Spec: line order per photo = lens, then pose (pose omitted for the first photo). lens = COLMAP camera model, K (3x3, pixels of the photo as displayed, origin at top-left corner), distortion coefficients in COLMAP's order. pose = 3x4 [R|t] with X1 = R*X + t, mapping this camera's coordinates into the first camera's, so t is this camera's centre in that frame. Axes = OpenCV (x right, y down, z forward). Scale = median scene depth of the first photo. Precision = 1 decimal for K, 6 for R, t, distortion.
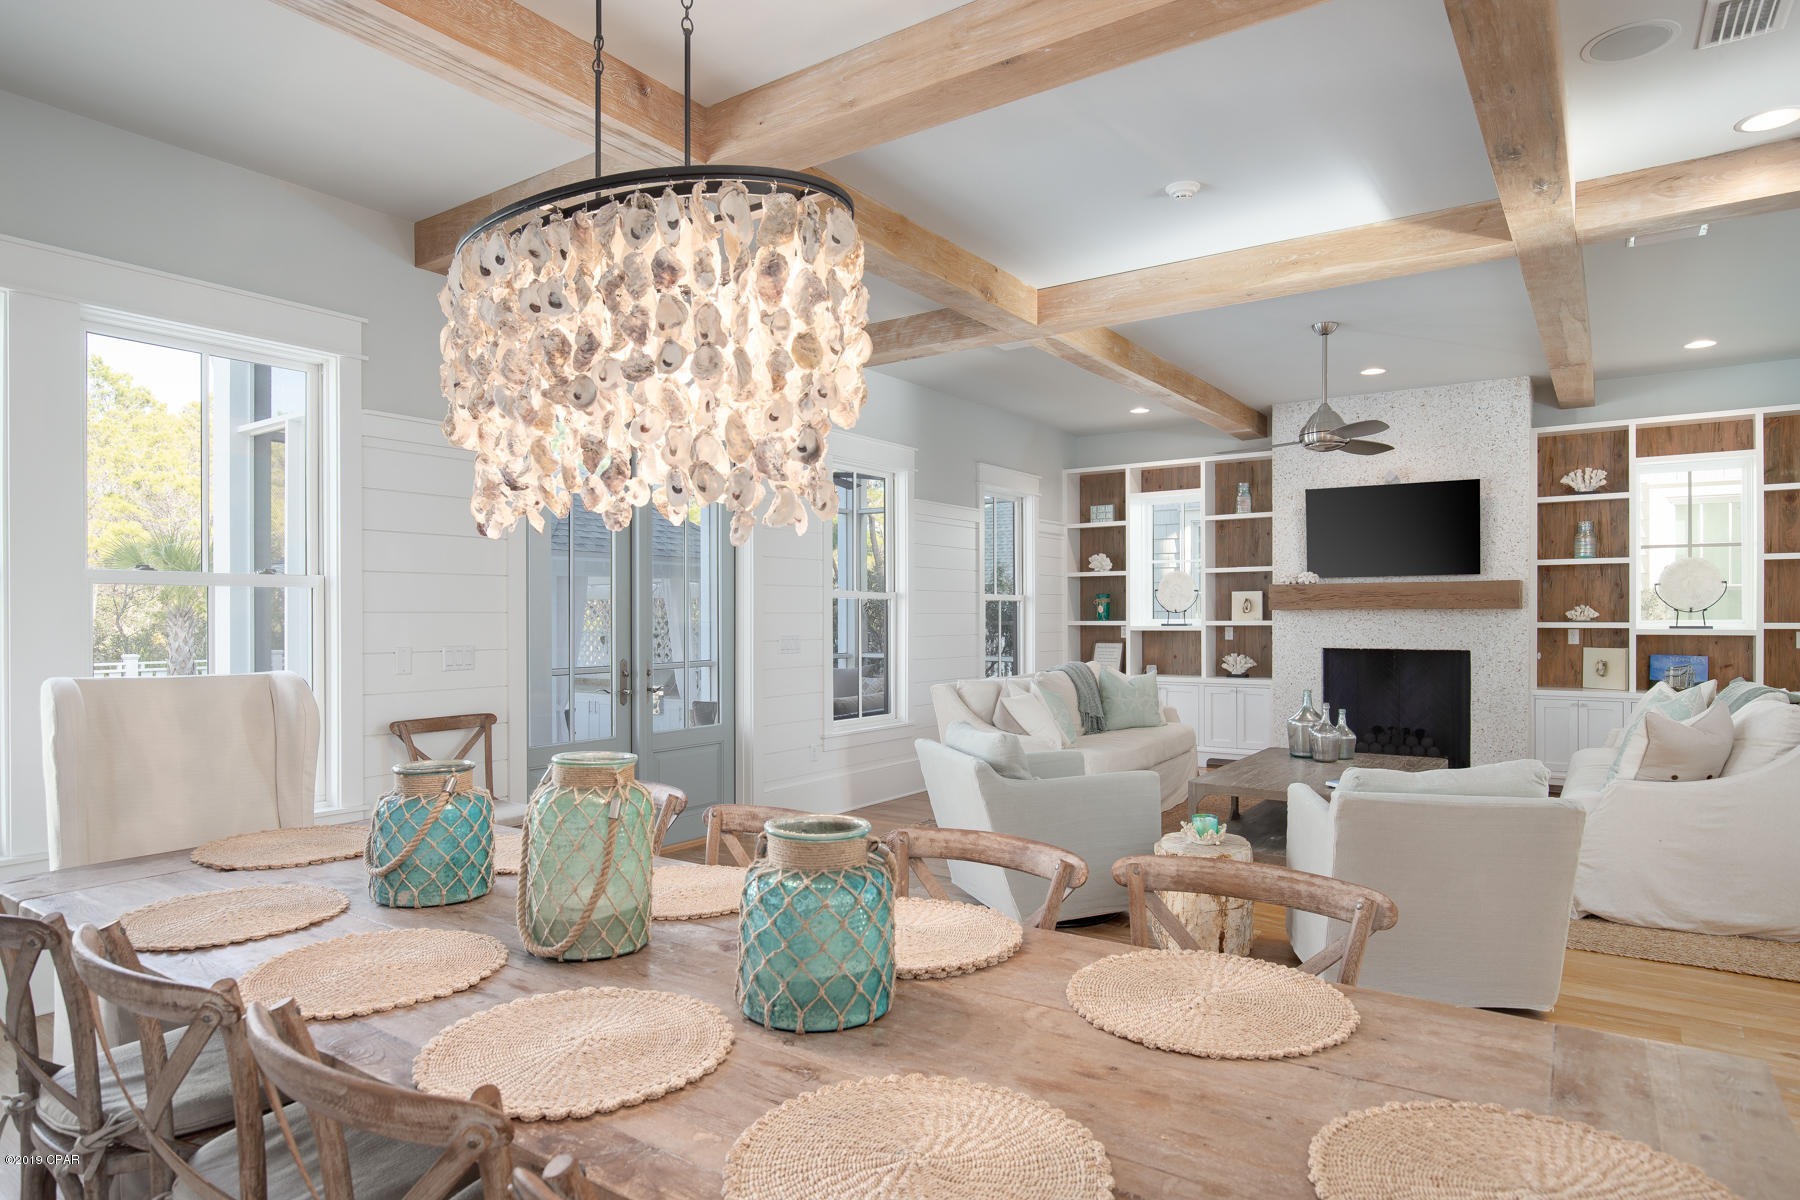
lens RADIAL K [[1048.3, 0, 902.0], [0, 1048.3, 607.7], [0, 0, 1]] dist [-0.005040, -0.000852]
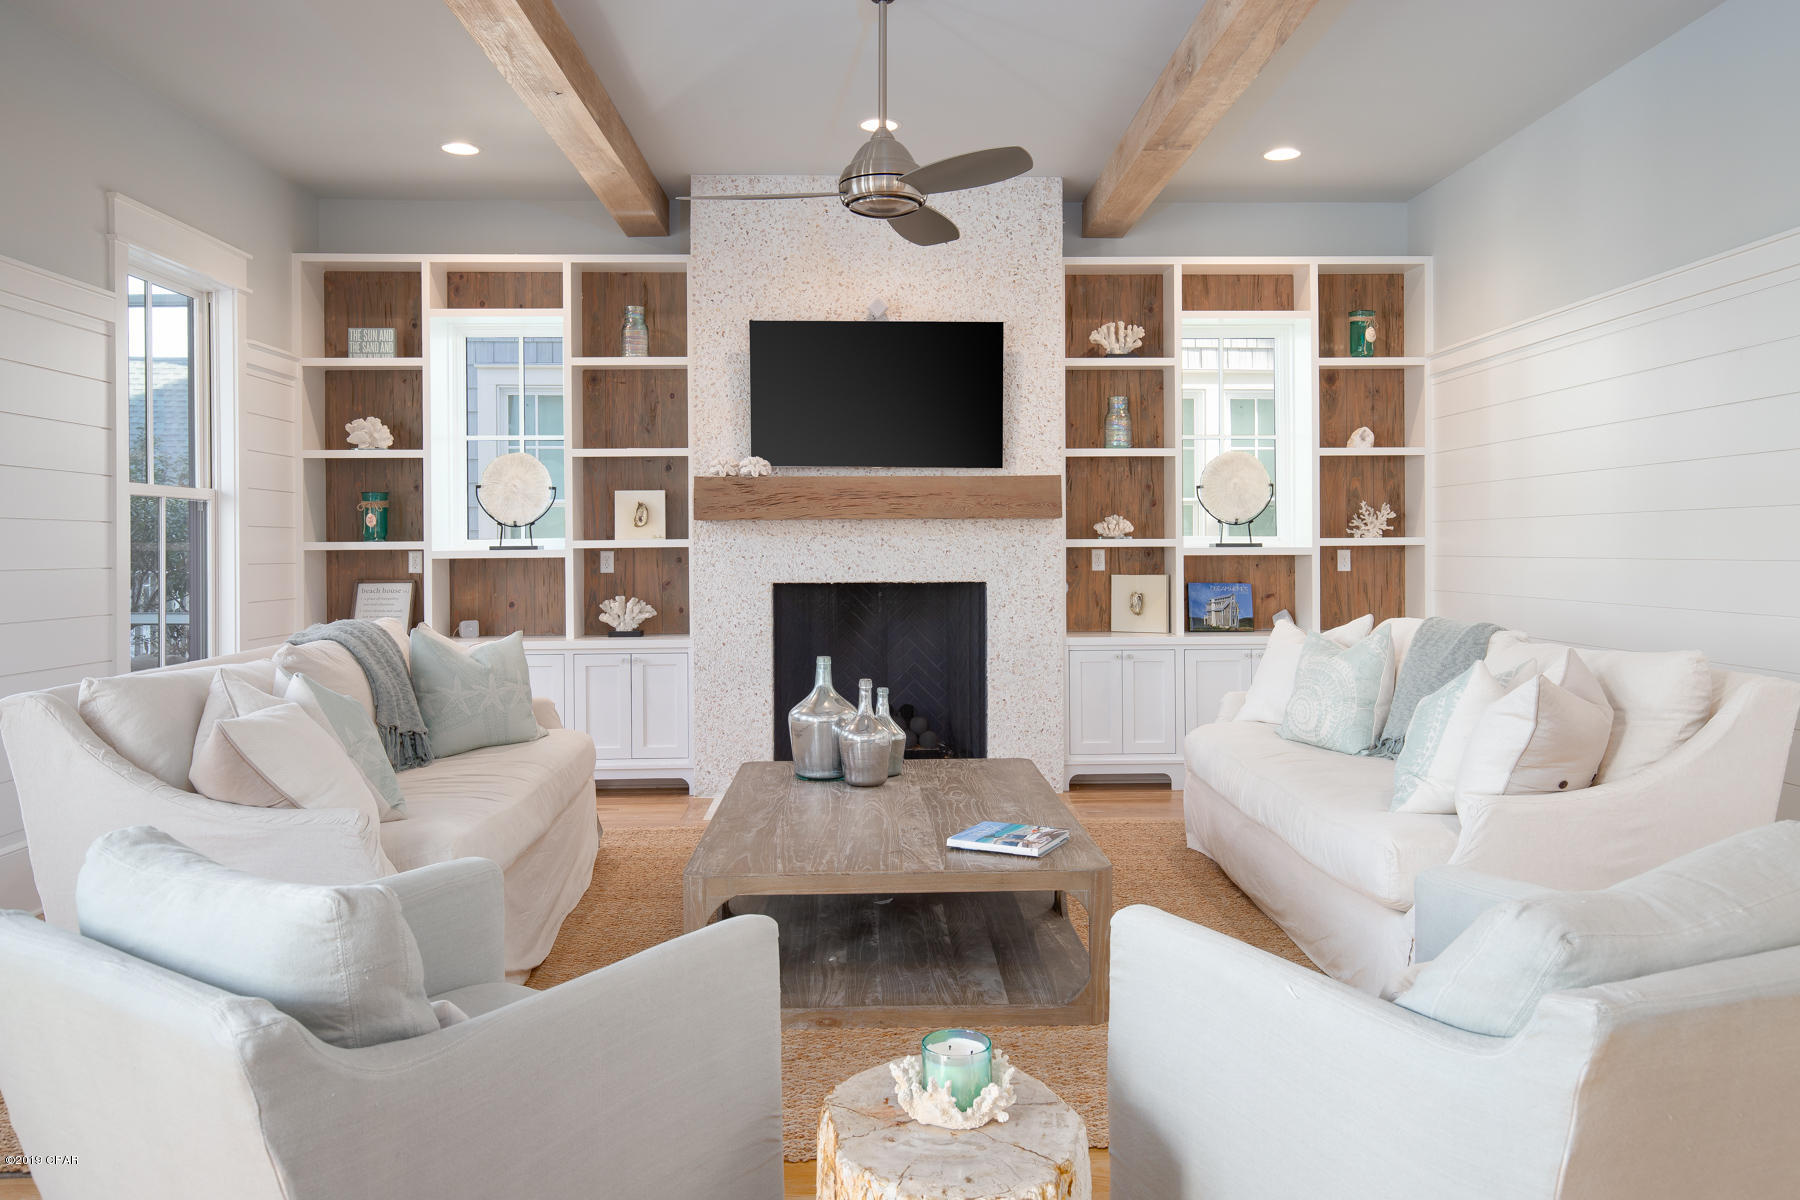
lens RADIAL K [[1311.5, 0, 911.7], [0, 1311.5, 551.0], [0, 0, 1]] dist [-0.004526, 0.007156]
pose [[0.795615, -0.003770, 0.605791, 0.003339], [-0.000495, 0.999976, 0.006873, 0.015101], [-0.605802, -0.005768, 0.795594, 0.357920]]
